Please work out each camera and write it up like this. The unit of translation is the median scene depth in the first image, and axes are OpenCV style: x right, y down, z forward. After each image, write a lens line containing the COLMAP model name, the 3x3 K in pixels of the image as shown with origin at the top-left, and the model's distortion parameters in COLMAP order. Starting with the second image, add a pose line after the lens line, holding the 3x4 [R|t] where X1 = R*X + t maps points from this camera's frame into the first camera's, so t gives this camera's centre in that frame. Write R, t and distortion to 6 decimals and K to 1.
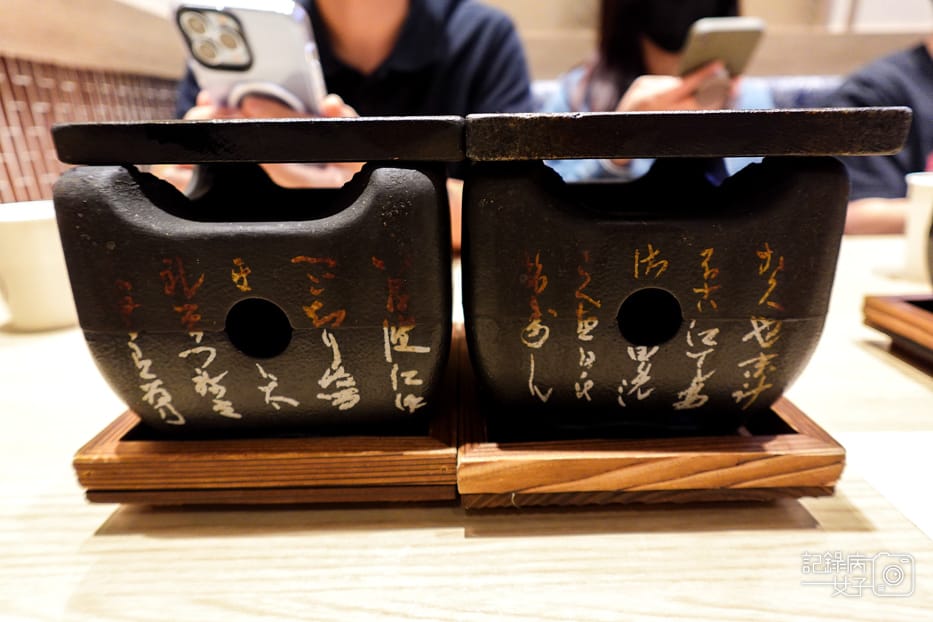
lens RADIAL K [[521.9, 0, 467.0], [0, 521.9, 315.5], [0, 0, 1]] dist [-0.002971, -0.000726]
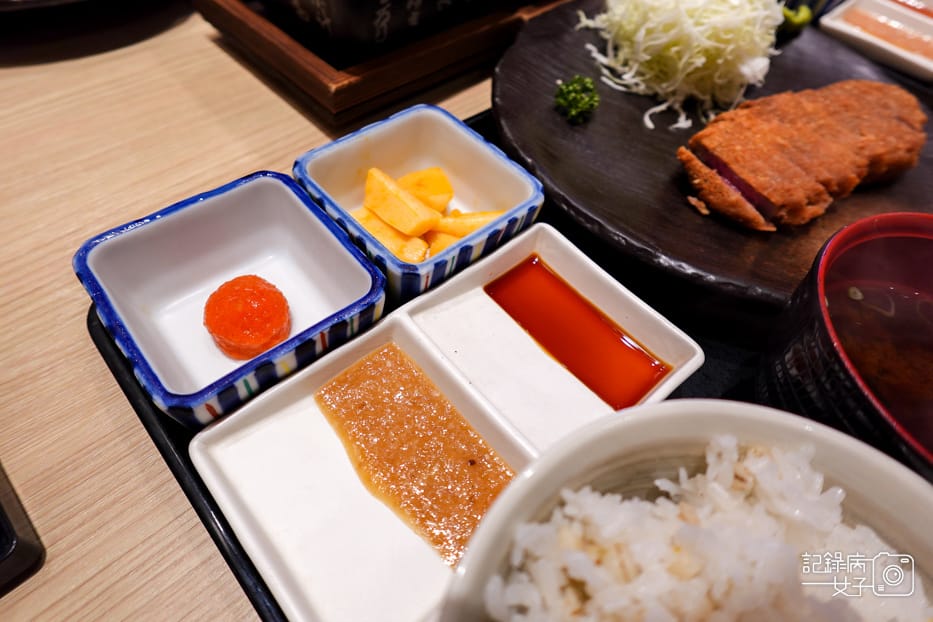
lens RADIAL K [[521.9, 0, 465.9], [0, 521.9, 312.7], [0, 0, 1]] dist [-0.002971, -0.000726]
pose [[0.708678, -0.514909, 0.482332, -1.549714], [0.122439, 0.763026, 0.634665, -0.103003], [-0.694827, -0.390717, 0.603785, -0.298694]]
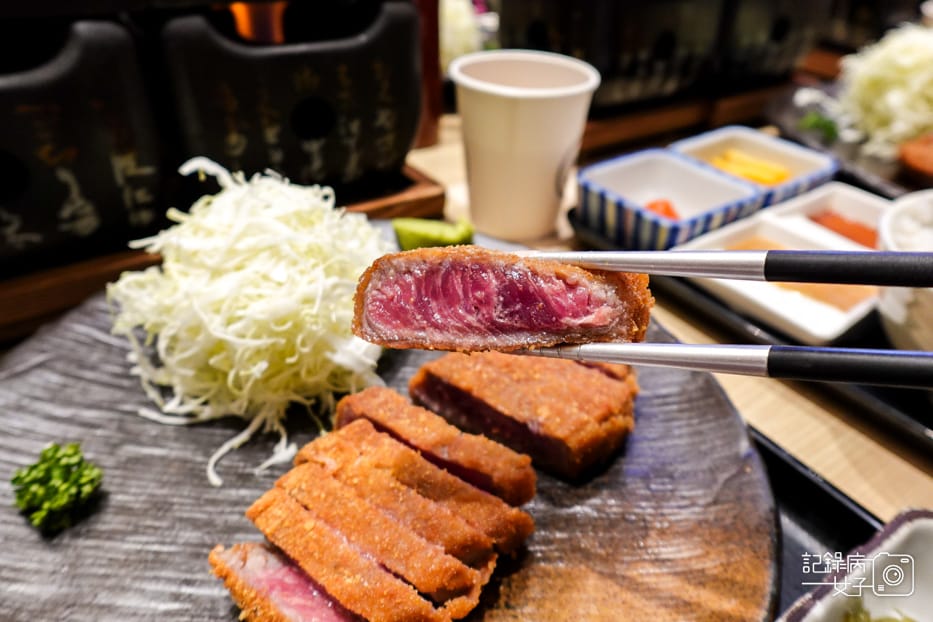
lens RADIAL K [[678.4, 0, 483.4], [0, 678.4, 296.1], [0, 0, 1]] dist [0.007897, -0.009269]
pose [[0.437575, -0.465077, 0.769566, -0.661678], [0.254894, 0.884901, 0.389845, -0.103354], [-0.862298, 0.025571, 0.505756, -0.539993]]
